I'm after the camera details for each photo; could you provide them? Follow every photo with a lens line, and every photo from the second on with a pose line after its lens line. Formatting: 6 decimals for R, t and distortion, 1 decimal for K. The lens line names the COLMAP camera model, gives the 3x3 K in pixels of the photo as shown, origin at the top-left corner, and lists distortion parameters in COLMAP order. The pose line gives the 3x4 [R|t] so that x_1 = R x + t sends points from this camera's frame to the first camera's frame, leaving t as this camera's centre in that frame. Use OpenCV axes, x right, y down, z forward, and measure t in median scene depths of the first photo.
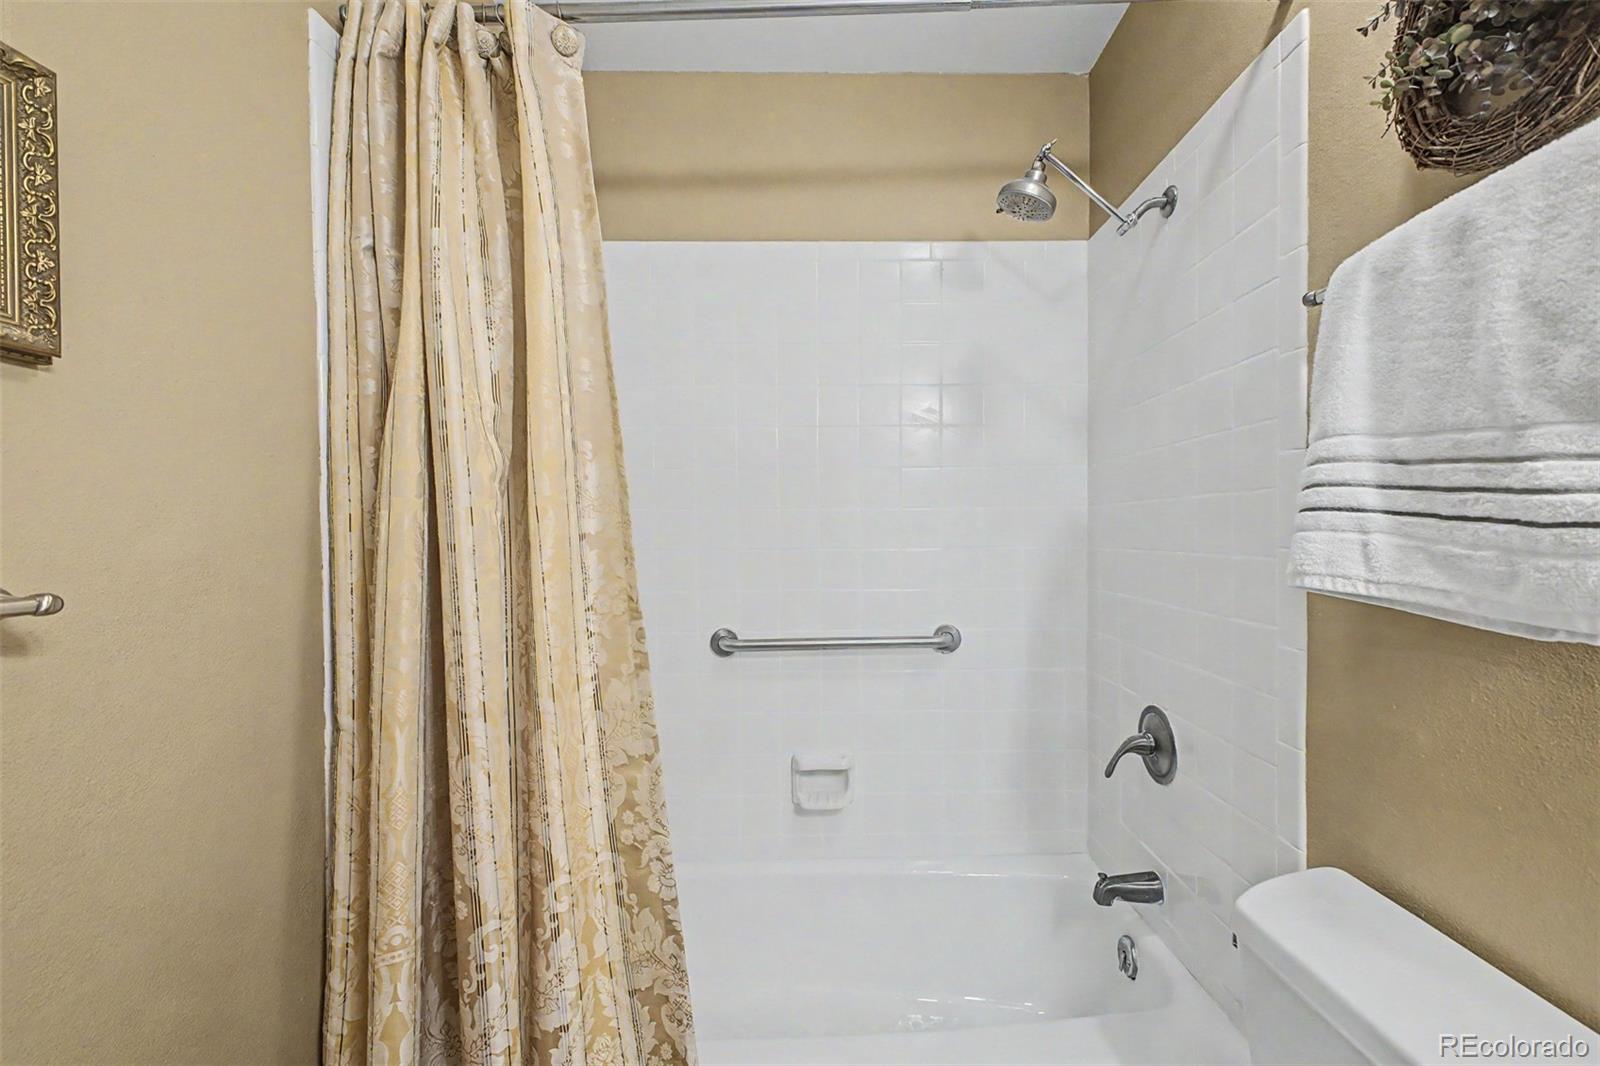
lens RADIAL K [[726.1, 0, 800.0], [0, 726.1, 541.0], [0, 0, 1]] dist [0.016048, -0.000098]
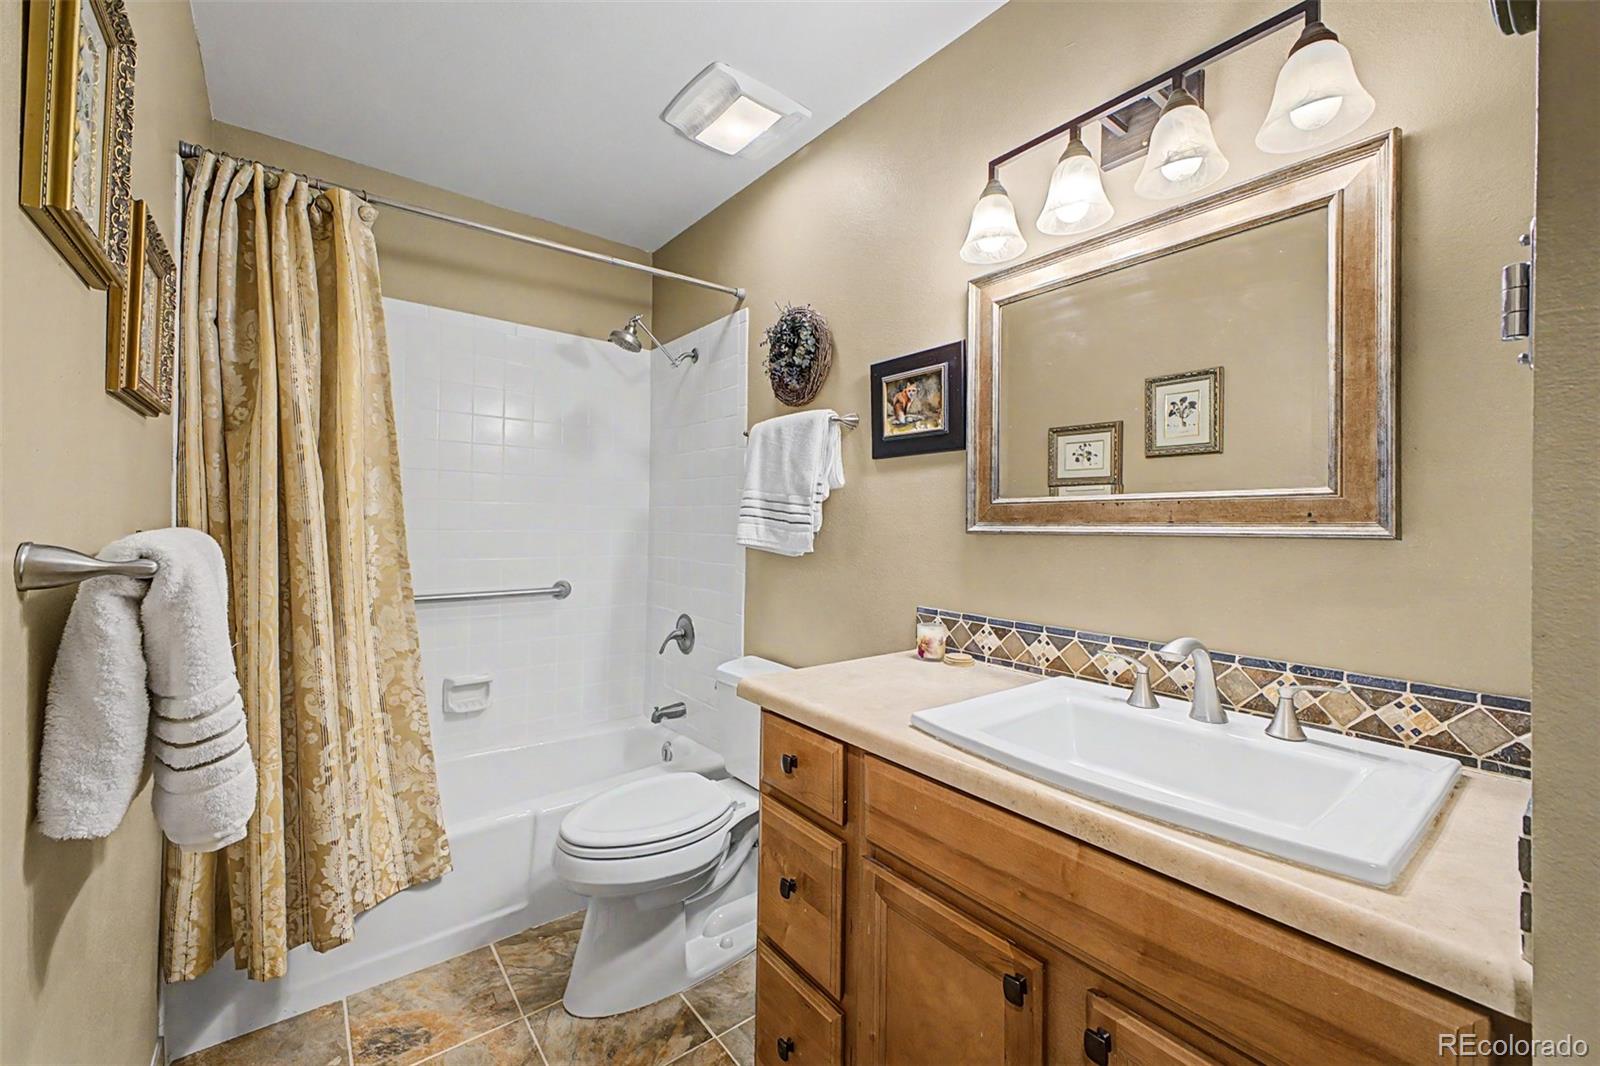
lens RADIAL K [[635.6, 0, 805.2], [0, 635.6, 527.5], [0, 0, 1]] dist [0.011965, -0.003415]
pose [[0.790648, 0.019241, 0.611968, -0.394563], [-0.015434, 0.999815, -0.011495, 0.017502], [-0.612076, -0.000357, 0.790799, -0.704949]]
